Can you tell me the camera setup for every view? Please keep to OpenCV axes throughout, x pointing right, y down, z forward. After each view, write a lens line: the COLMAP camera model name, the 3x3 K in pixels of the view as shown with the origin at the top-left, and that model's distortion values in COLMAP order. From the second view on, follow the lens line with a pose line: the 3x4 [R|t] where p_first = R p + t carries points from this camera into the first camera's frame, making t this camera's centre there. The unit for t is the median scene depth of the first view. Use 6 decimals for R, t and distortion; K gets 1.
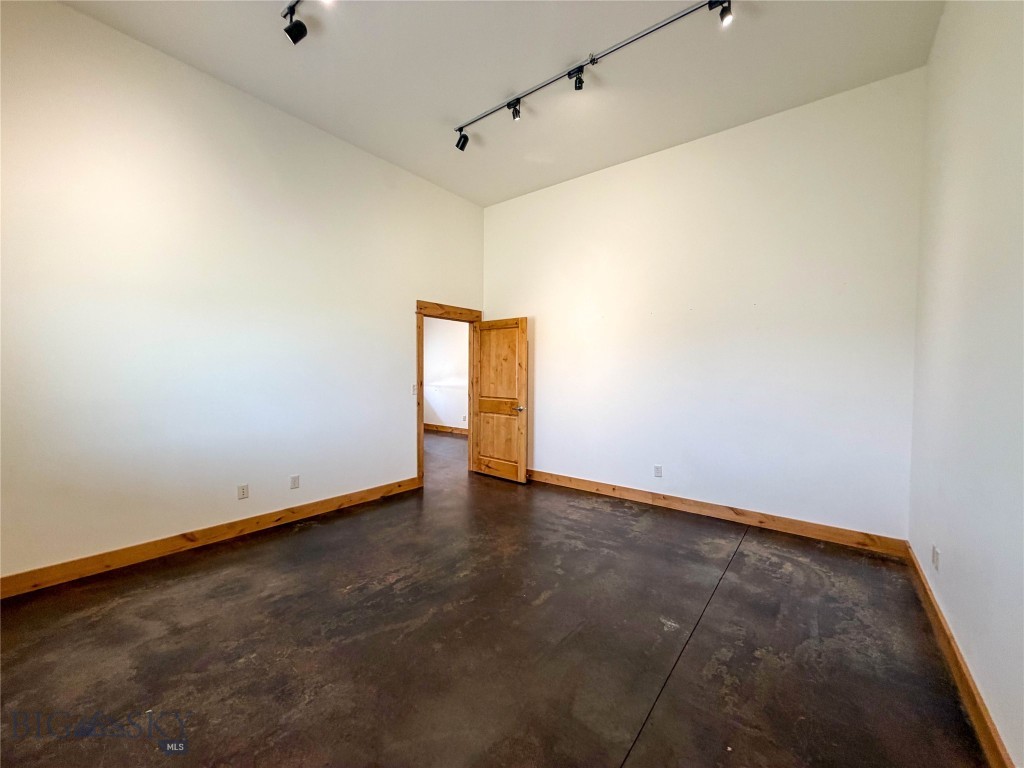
lens RADIAL K [[412.2, 0, 508.3], [0, 412.2, 385.1], [0, 0, 1]] dist [-0.001605, 0.000366]
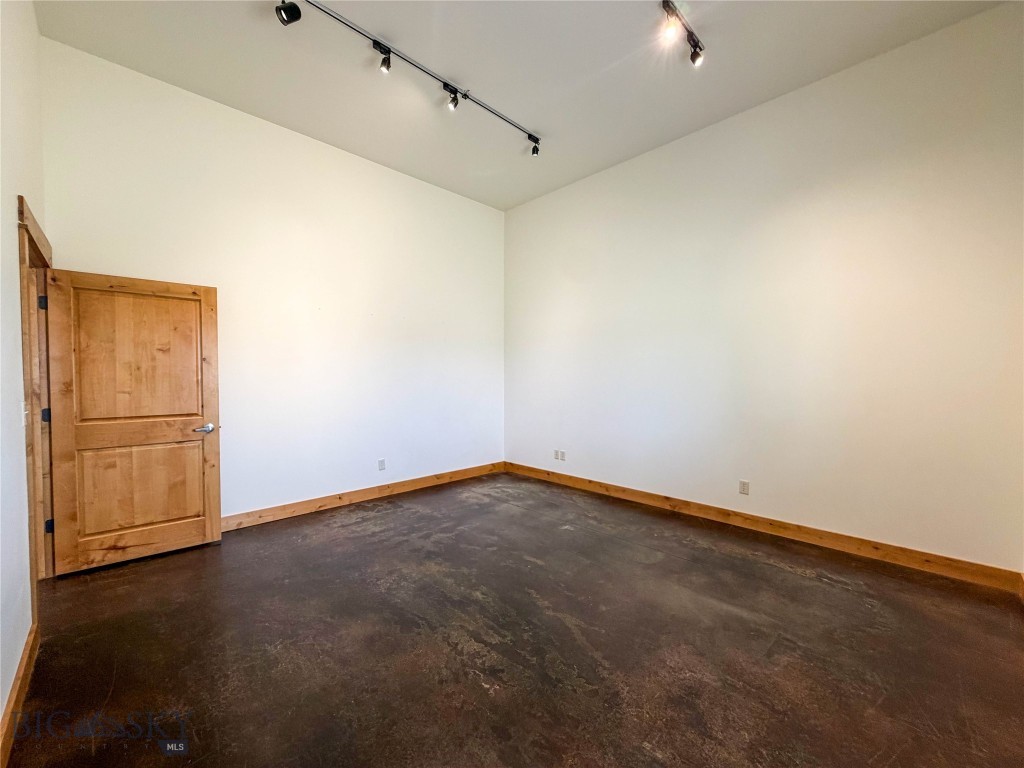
lens RADIAL K [[412.2, 0, 513.4], [0, 412.2, 381.8], [0, 0, 1]] dist [-0.001605, 0.000366]
pose [[0.121721, -0.027269, 0.992190, -0.855237], [0.032873, 0.999185, 0.023429, -0.023067], [-0.992020, 0.029765, 0.122519, 0.699387]]
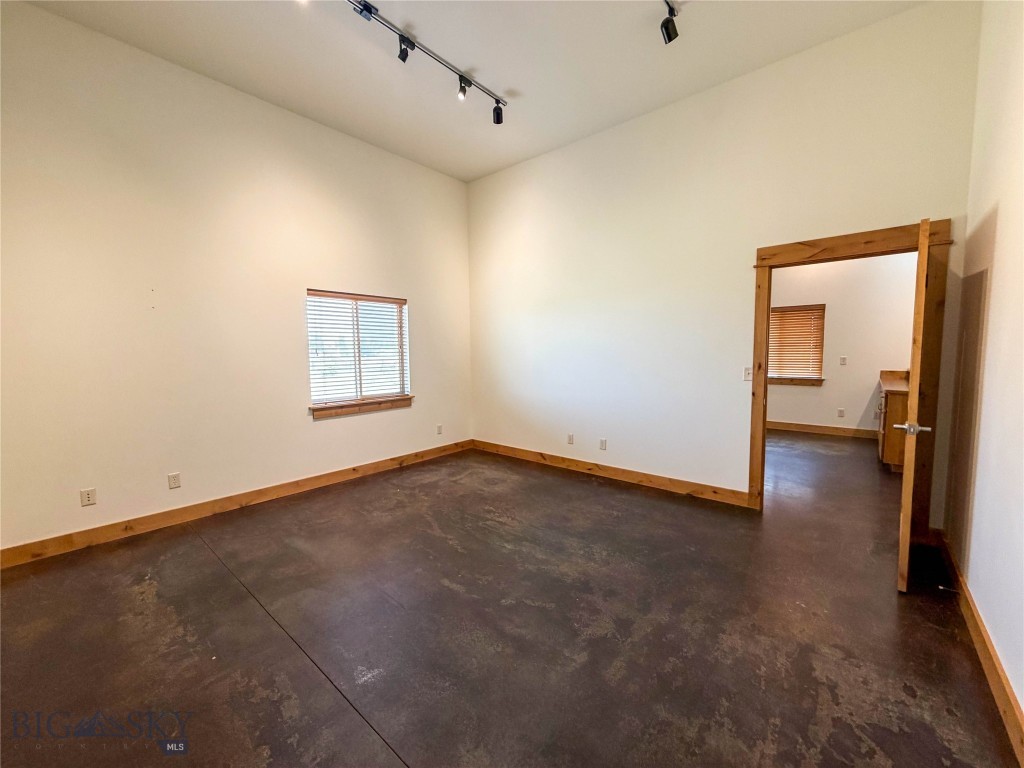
lens RADIAL K [[412.2, 0, 503.2], [0, 412.2, 378.8], [0, 0, 1]] dist [-0.001605, 0.000366]
pose [[-0.061418, 0.059684, -0.996326, 0.789053], [-0.020508, 0.997924, 0.061044, -0.023471], [0.997901, 0.024182, -0.060067, 0.908578]]
